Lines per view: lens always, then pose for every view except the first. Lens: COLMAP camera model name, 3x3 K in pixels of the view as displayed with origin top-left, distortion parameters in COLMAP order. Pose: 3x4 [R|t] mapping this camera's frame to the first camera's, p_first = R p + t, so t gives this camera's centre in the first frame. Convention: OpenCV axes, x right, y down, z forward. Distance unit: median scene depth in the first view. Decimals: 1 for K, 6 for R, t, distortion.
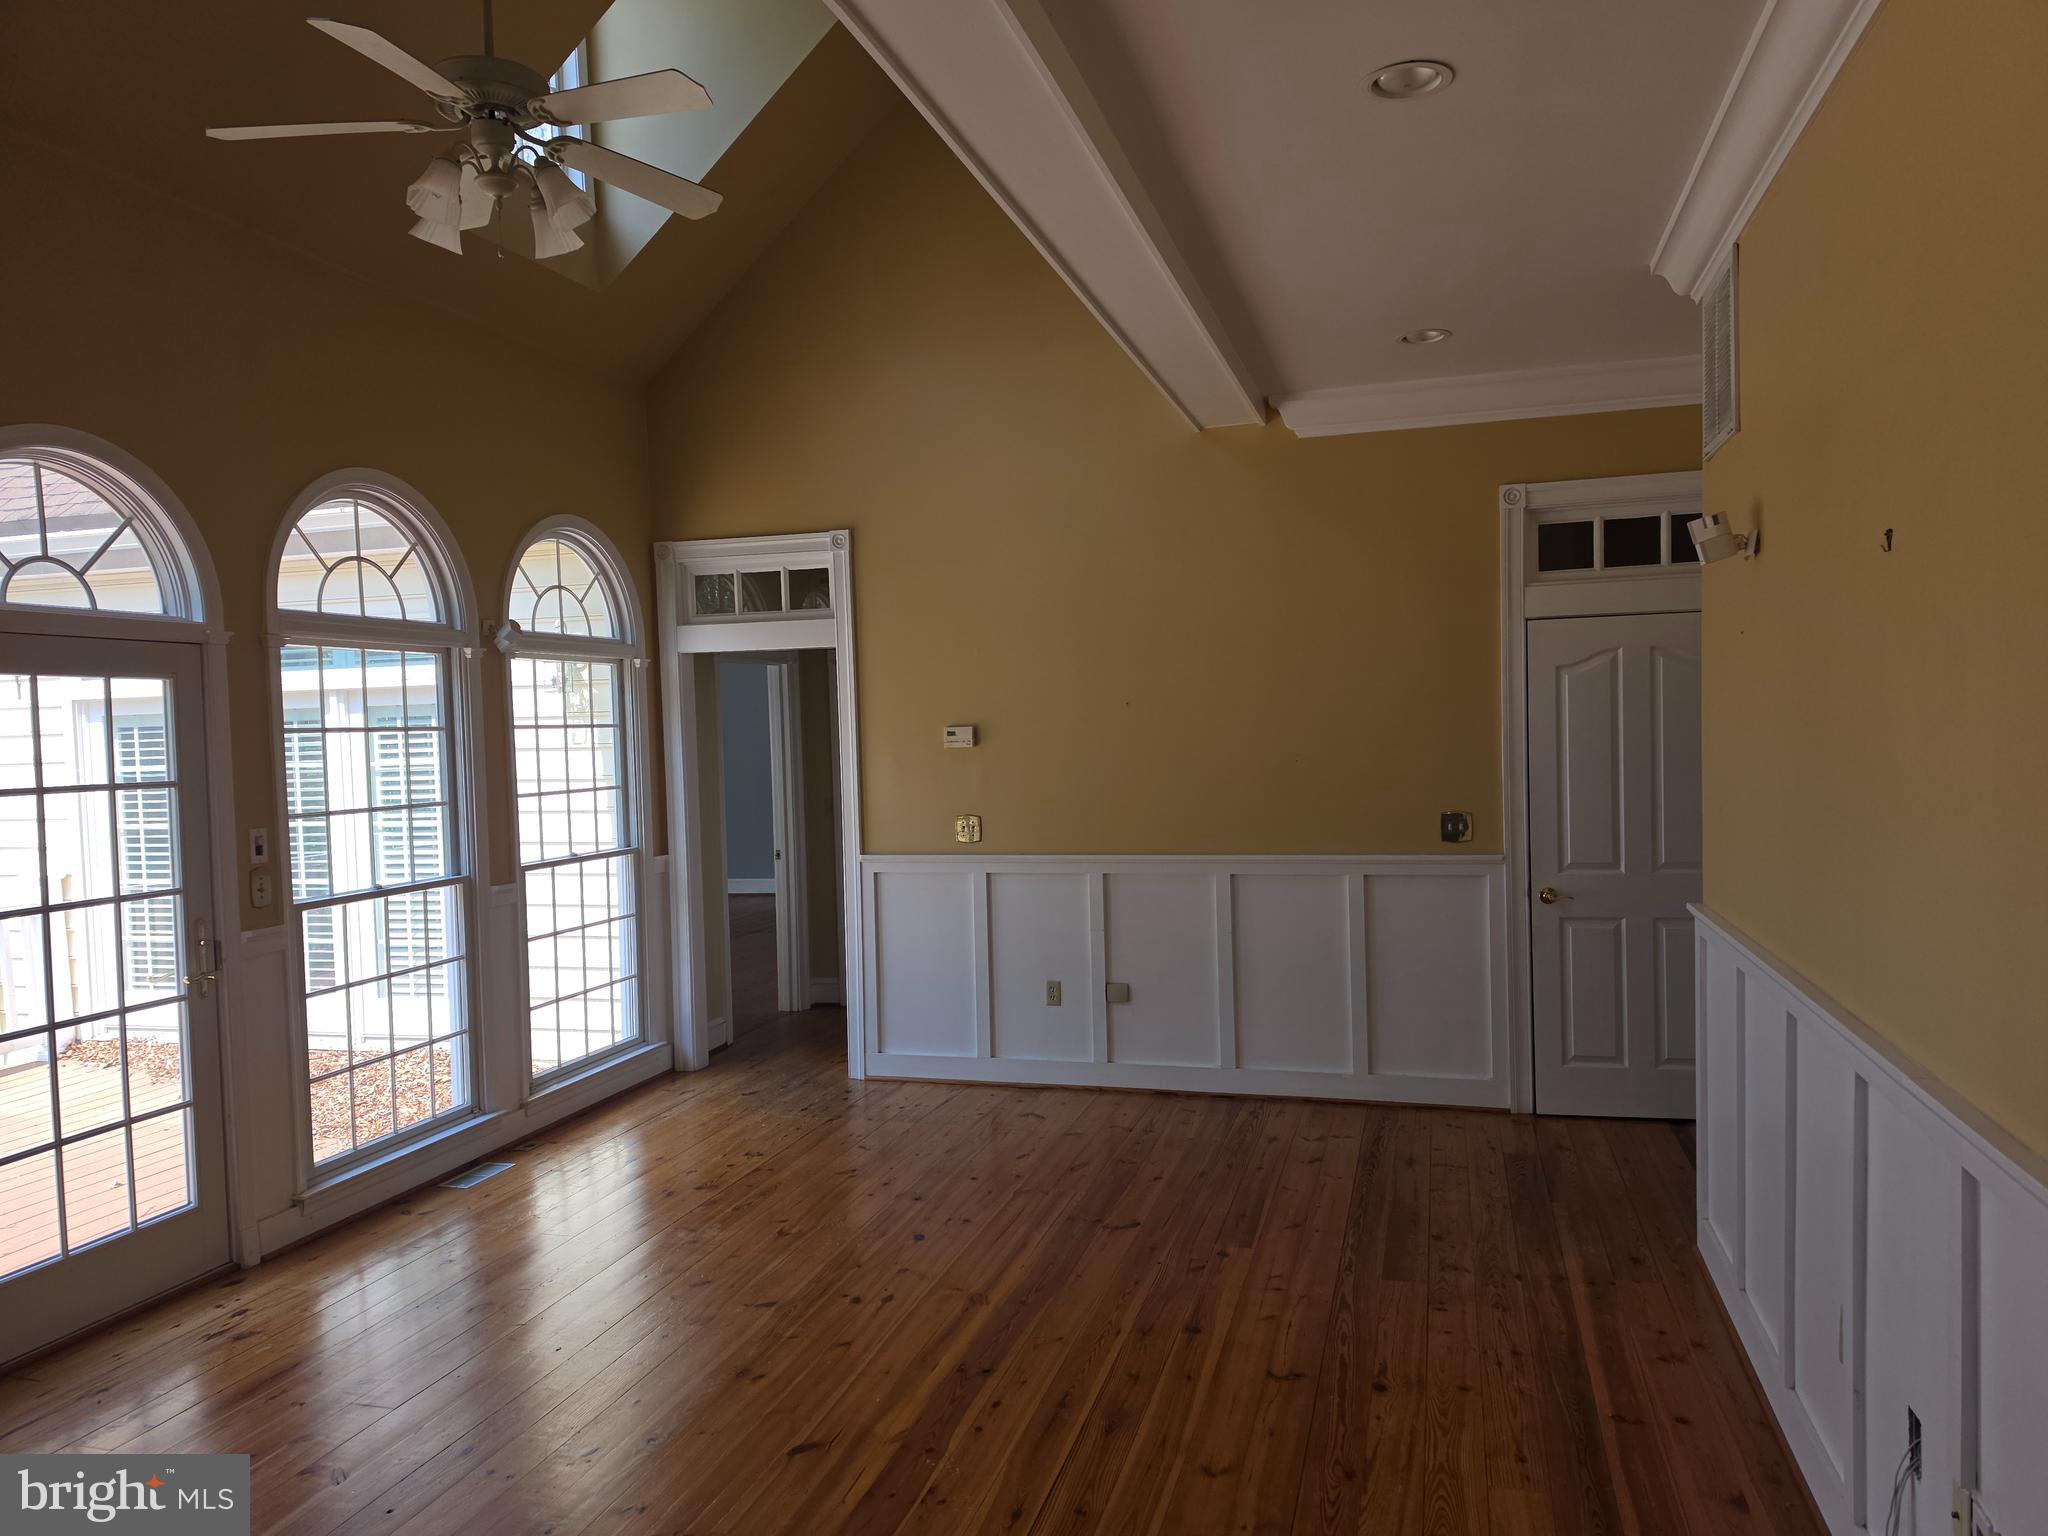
lens RADIAL K [[1402.6, 0, 1029.1], [0, 1402.6, 777.6], [0, 0, 1]] dist [0.061084, -0.055520]
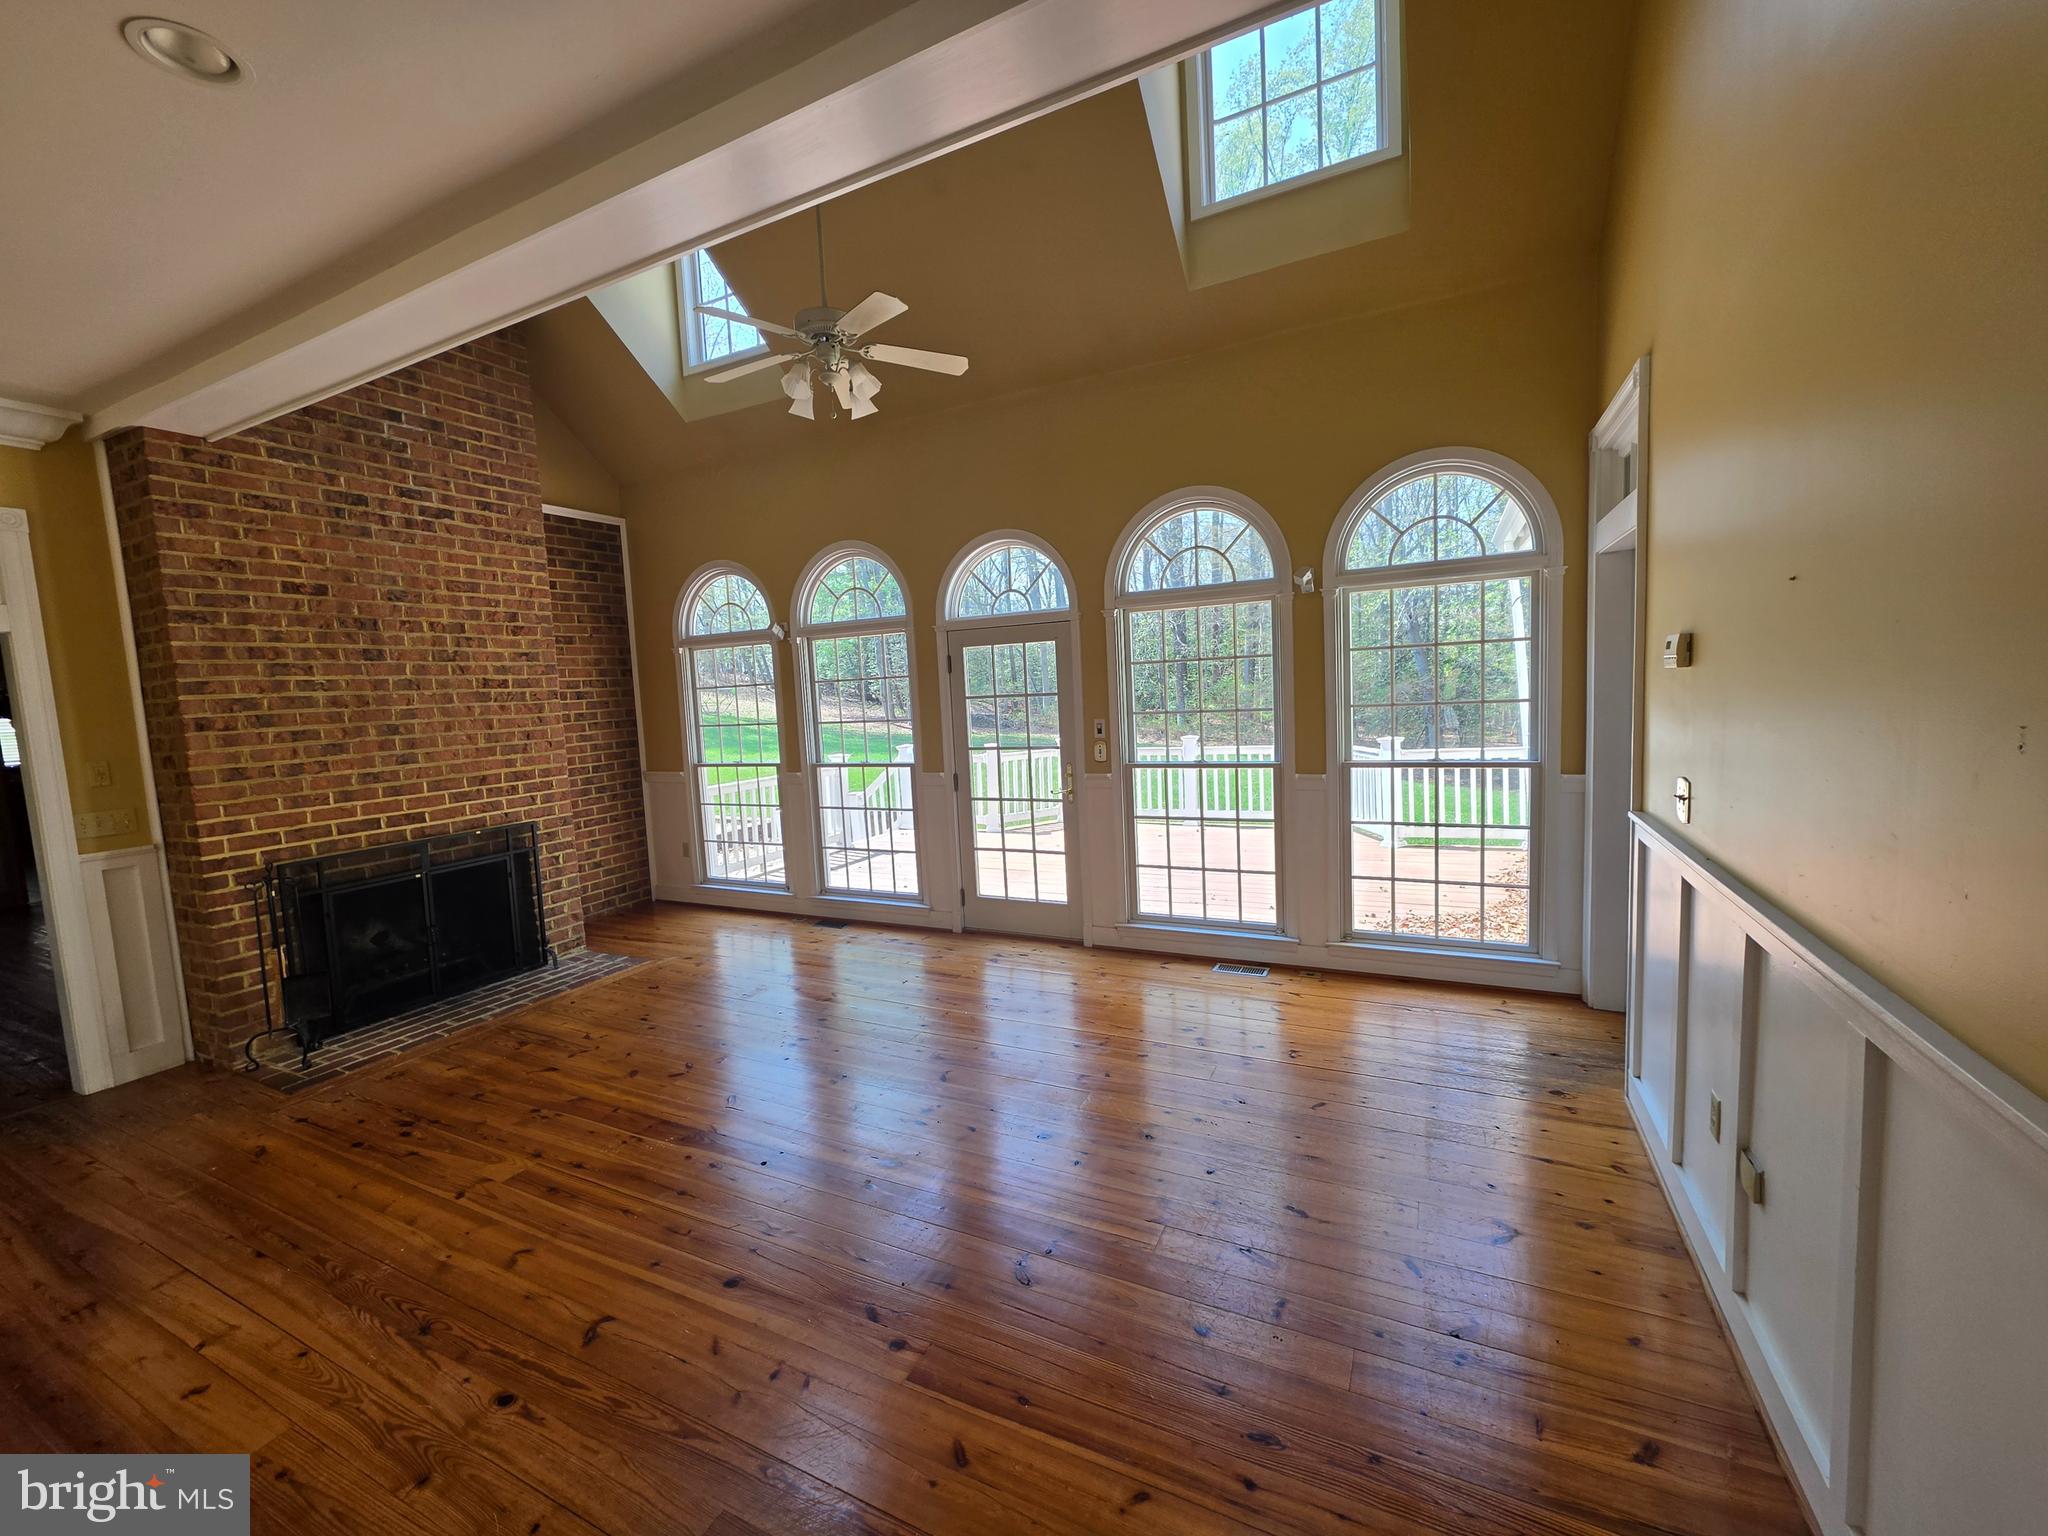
lens RADIAL K [[823.6, 0, 1038.0], [0, 823.6, 764.5], [0, 0, 1]] dist [-0.011783, 0.001355]
pose [[-0.164868, 0.132133, -0.977425, 0.473594], [0.018212, 0.991225, 0.130927, -0.042470], [0.986147, 0.003785, -0.165828, 1.023474]]
